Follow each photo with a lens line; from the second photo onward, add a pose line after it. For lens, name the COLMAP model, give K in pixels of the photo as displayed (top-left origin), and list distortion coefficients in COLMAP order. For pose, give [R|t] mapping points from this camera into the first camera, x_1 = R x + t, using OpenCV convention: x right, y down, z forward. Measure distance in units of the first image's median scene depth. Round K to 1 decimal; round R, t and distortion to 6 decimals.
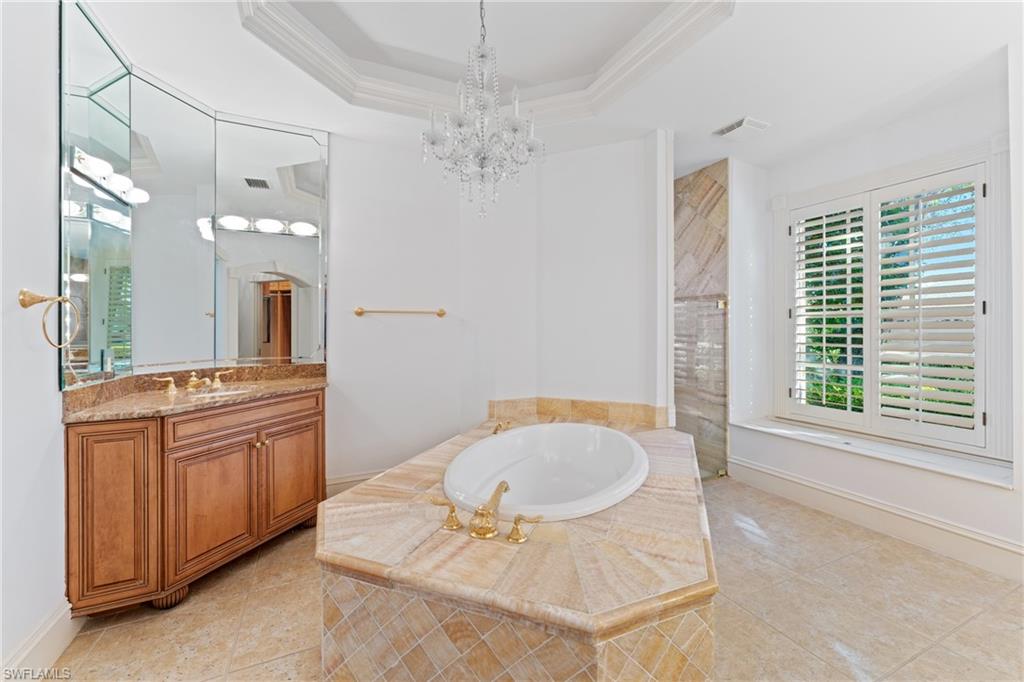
lens RADIAL K [[414.2, 0, 510.4], [0, 414.2, 331.0], [0, 0, 1]] dist [0.000587, -0.000069]
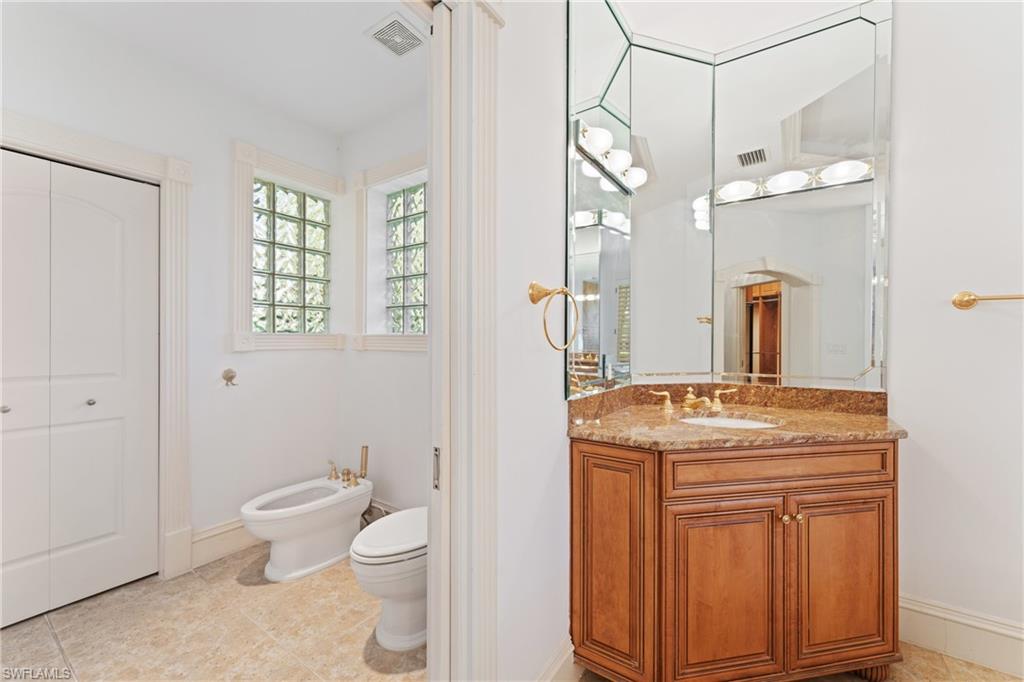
lens RADIAL K [[414.2, 0, 510.4], [0, 414.2, 331.0], [0, 0, 1]] dist [0.000587, -0.000069]
pose [[0.512912, -0.011665, -0.858362, -0.281859], [-0.012091, 0.999710, -0.020811, 0.013350], [0.858356, 0.021053, 0.512622, 0.321567]]
